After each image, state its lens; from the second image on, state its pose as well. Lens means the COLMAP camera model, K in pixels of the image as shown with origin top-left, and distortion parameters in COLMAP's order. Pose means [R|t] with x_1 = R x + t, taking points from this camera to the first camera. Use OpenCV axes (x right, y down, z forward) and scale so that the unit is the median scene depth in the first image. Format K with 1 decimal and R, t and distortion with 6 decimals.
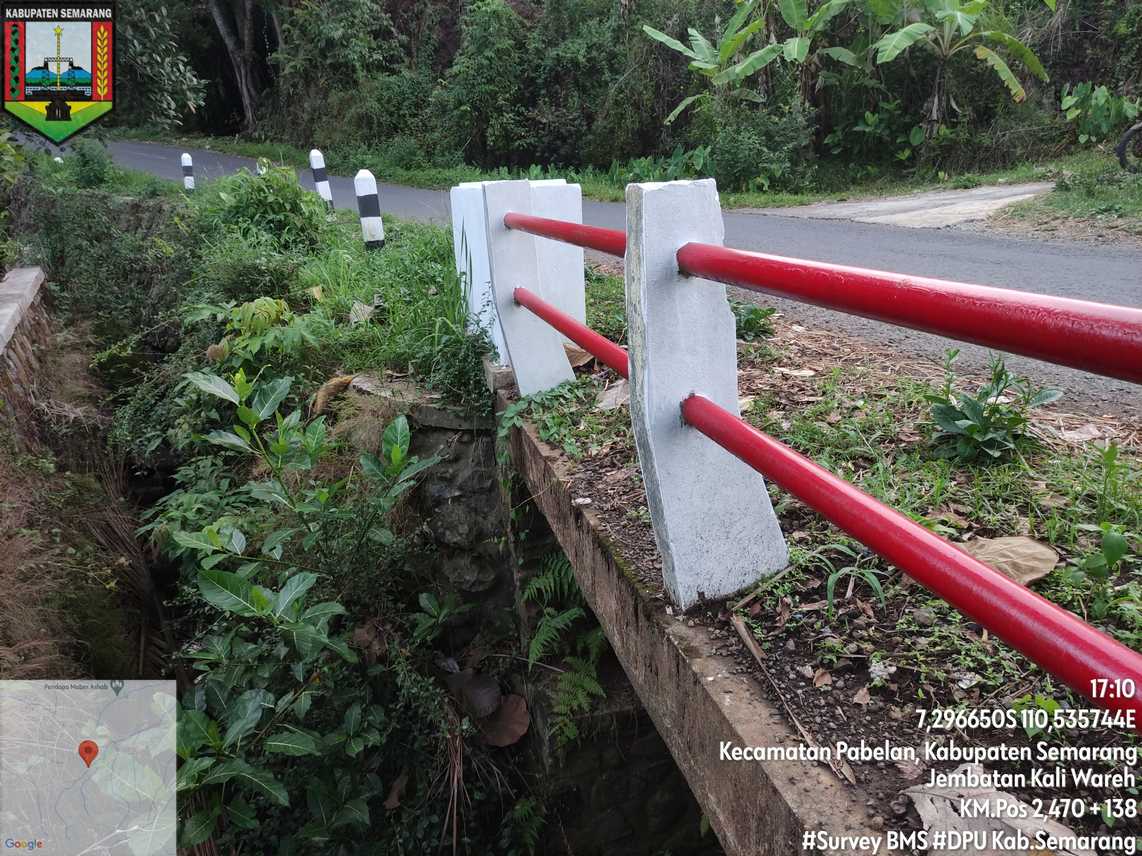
lens RADIAL K [[841.7, 0, 569.9], [0, 841.7, 429.0], [0, 0, 1]] dist [0.048731, -0.048838]
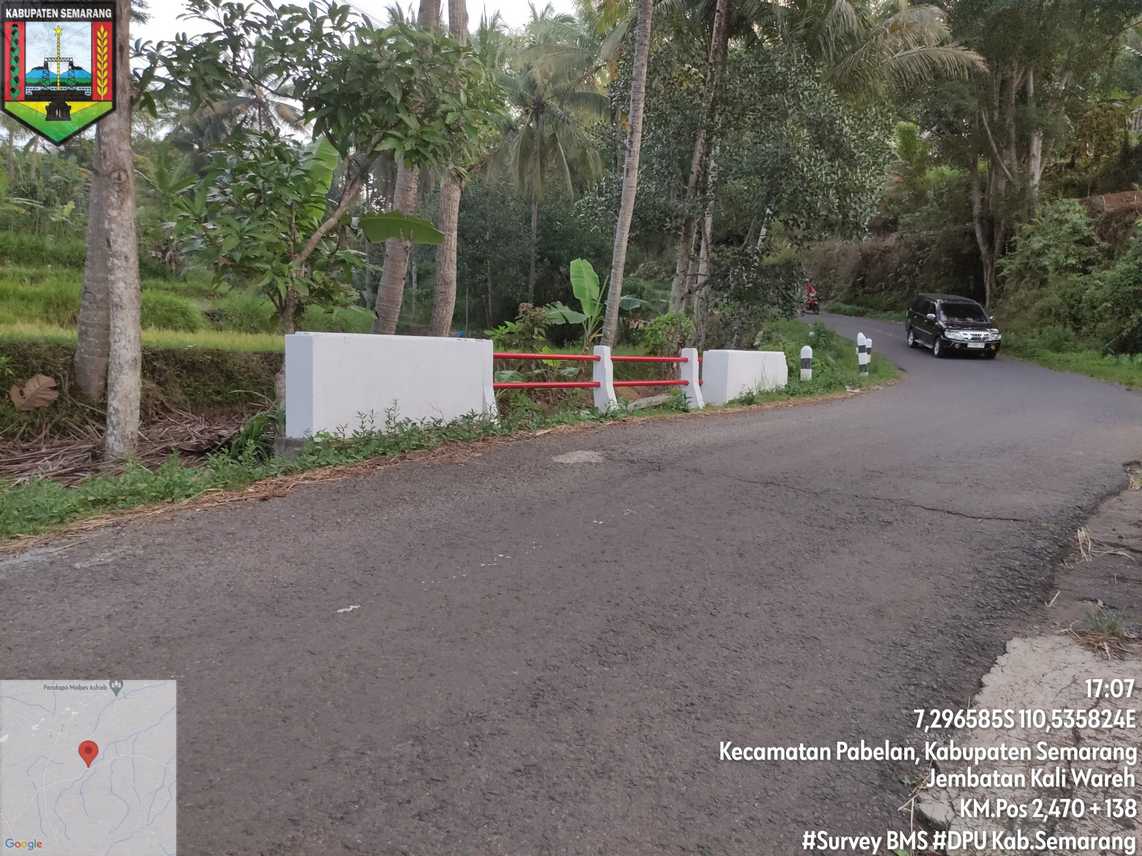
lens RADIAL K [[841.7, 0, 572.2], [0, 841.7, 431.6], [0, 0, 1]] dist [0.048731, -0.048838]
pose [[0.587686, 0.137813, -0.797266, 0.404739], [-0.286095, 0.957123, -0.045443, 0.052951], [0.756819, 0.254800, 0.601916, -0.220116]]
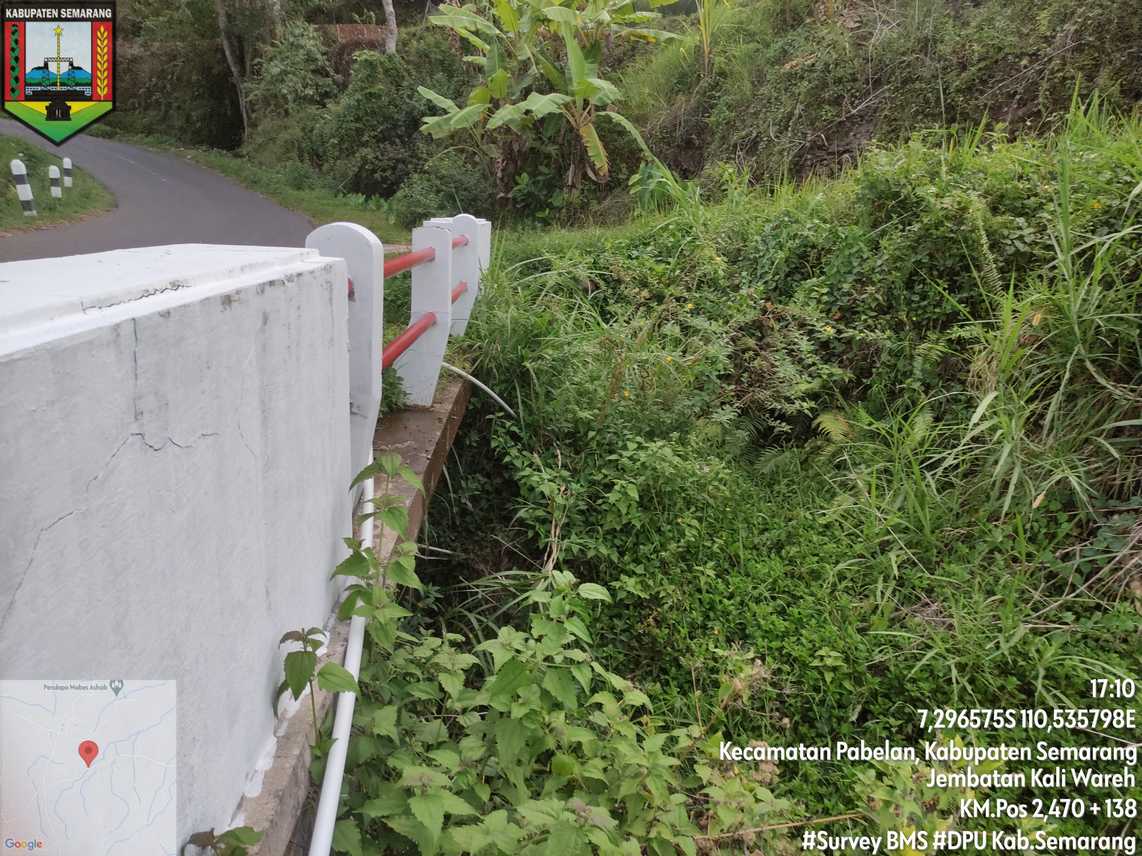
lens RADIAL K [[841.7, 0, 567.2], [0, 841.7, 427.1], [0, 0, 1]] dist [0.048731, -0.048838]
pose [[0.975120, 0.138921, -0.172751, 0.438055], [-0.146025, 0.988854, -0.029055, -0.008727], [0.166789, 0.053558, 0.984537, -0.056713]]
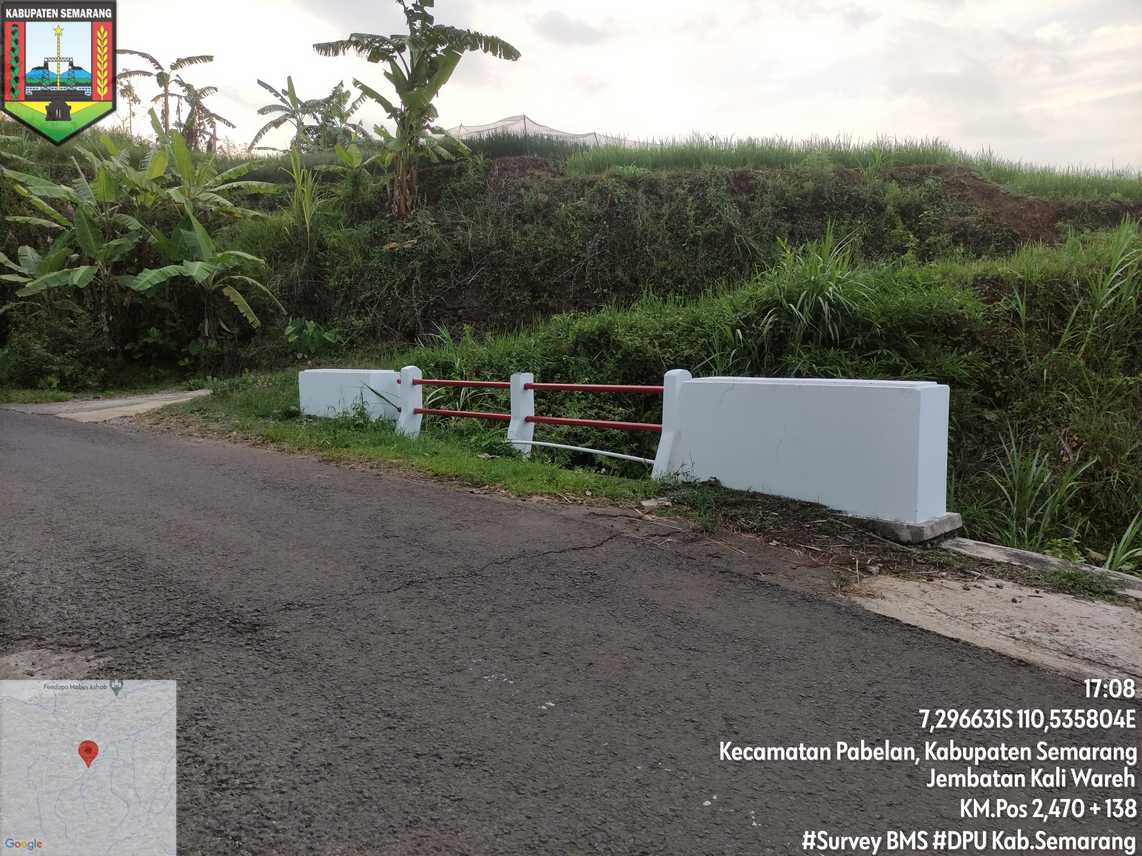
lens RADIAL K [[841.7, 0, 567.4], [0, 841.7, 426.4], [0, 0, 1]] dist [0.048731, -0.048838]
pose [[0.865491, -0.015108, 0.500697, 0.169320], [0.121083, 0.976215, -0.179844, 0.043070], [-0.486071, 0.216279, 0.846734, -0.210893]]
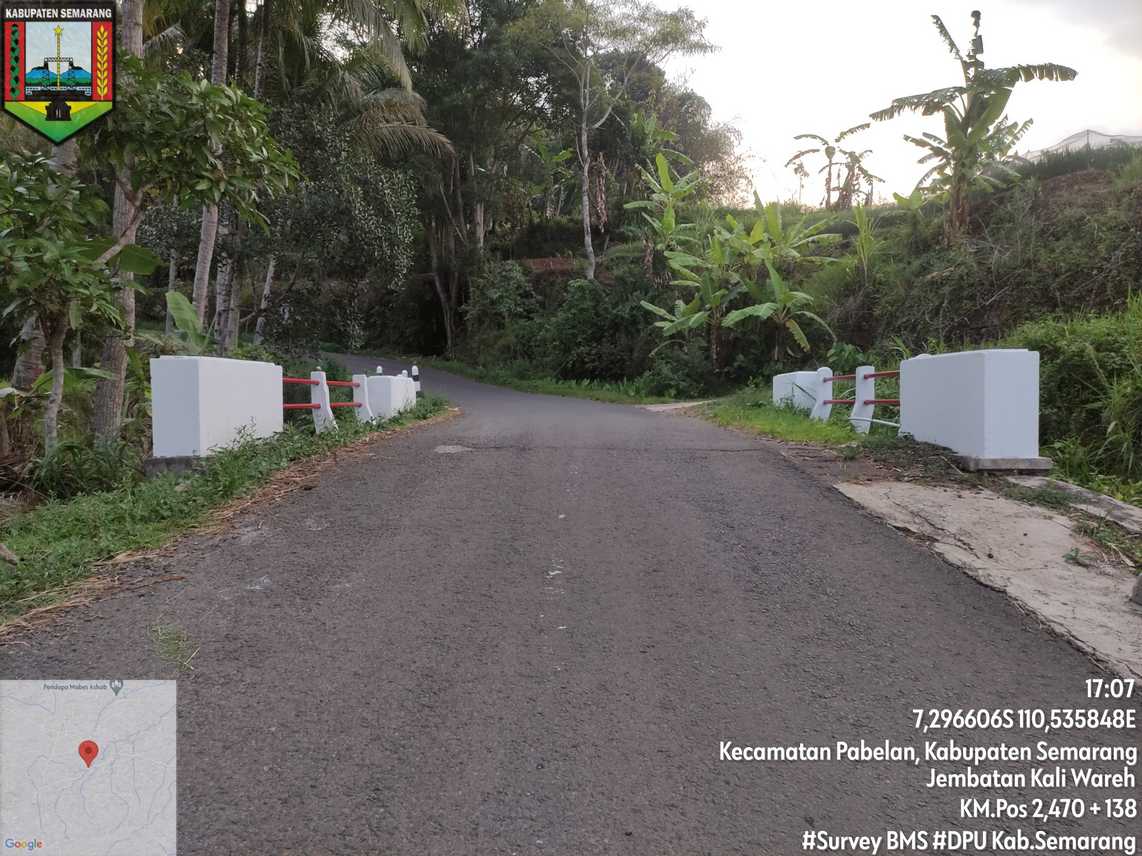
lens RADIAL K [[841.7, 0, 569.7], [0, 841.7, 431.2], [0, 0, 1]] dist [0.048731, -0.048838]
pose [[0.961542, 0.049843, -0.270098, 0.325419], [-0.113888, 0.967224, -0.226951, 0.123467], [0.249934, 0.248984, 0.935703, -0.394224]]
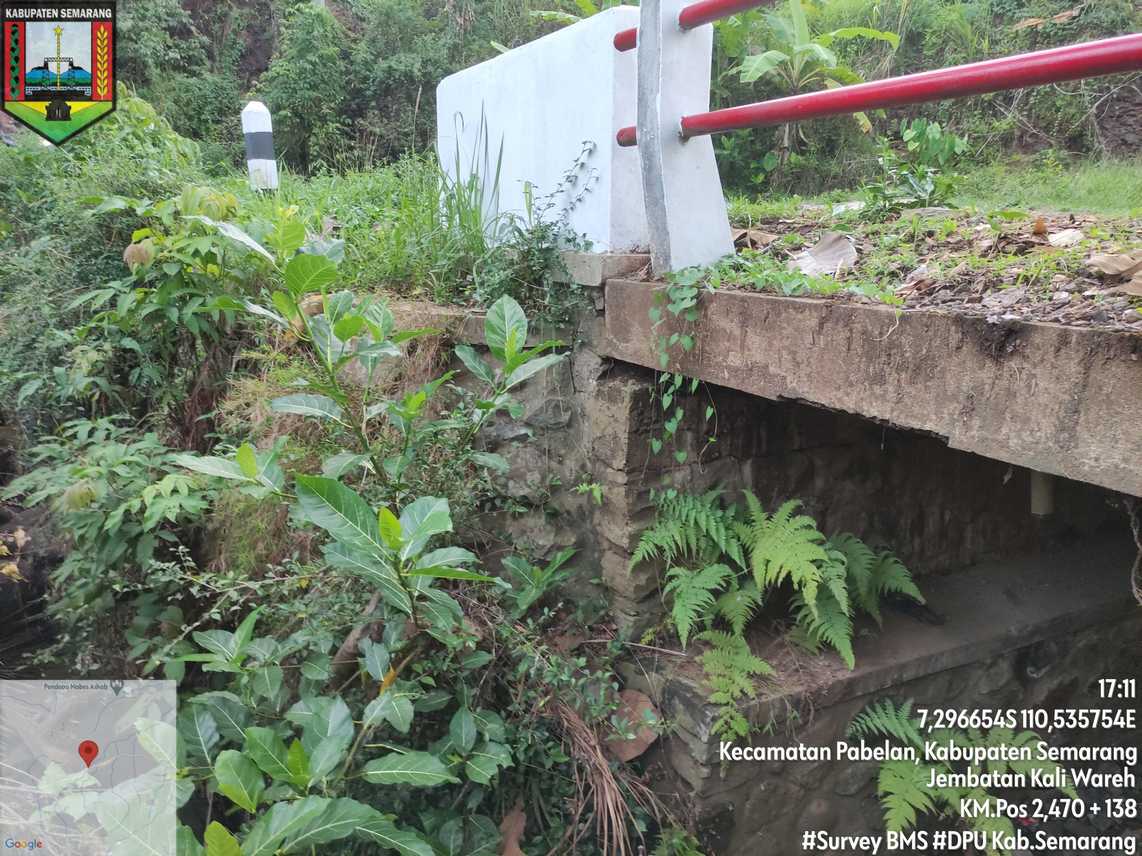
lens RADIAL K [[841.7, 0, 567.9], [0, 841.7, 427.4], [0, 0, 1]] dist [0.048731, -0.048838]
pose [[0.967347, -0.004230, 0.253419, -0.062346], [0.021196, 0.997708, -0.064257, 0.026672], [-0.252567, 0.067531, 0.965220, 0.057543]]
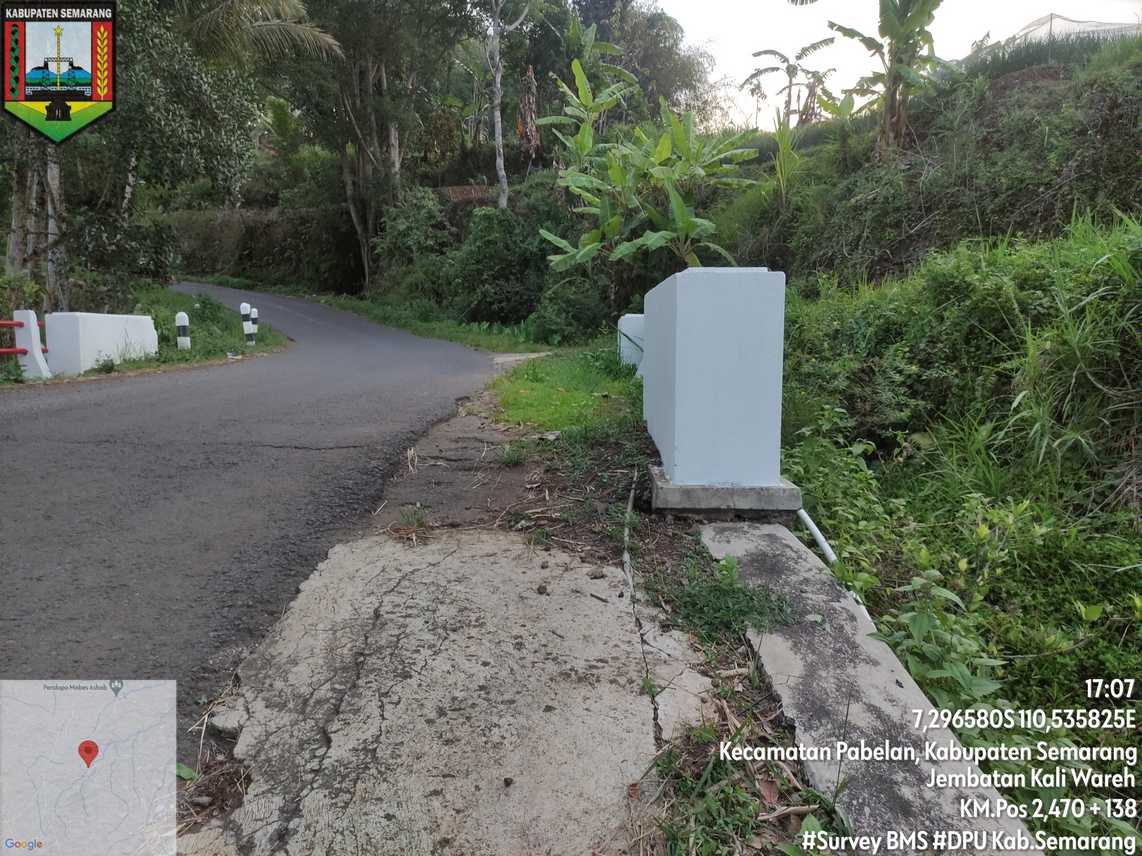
lens RADIAL K [[841.7, 0, 566.3], [0, 841.7, 428.1], [0, 0, 1]] dist [0.048731, -0.048838]
pose [[0.962678, 0.076623, -0.259577, 0.415136], [-0.122829, 0.978319, -0.166746, 0.058376], [0.241172, 0.192406, 0.951218, -0.203185]]
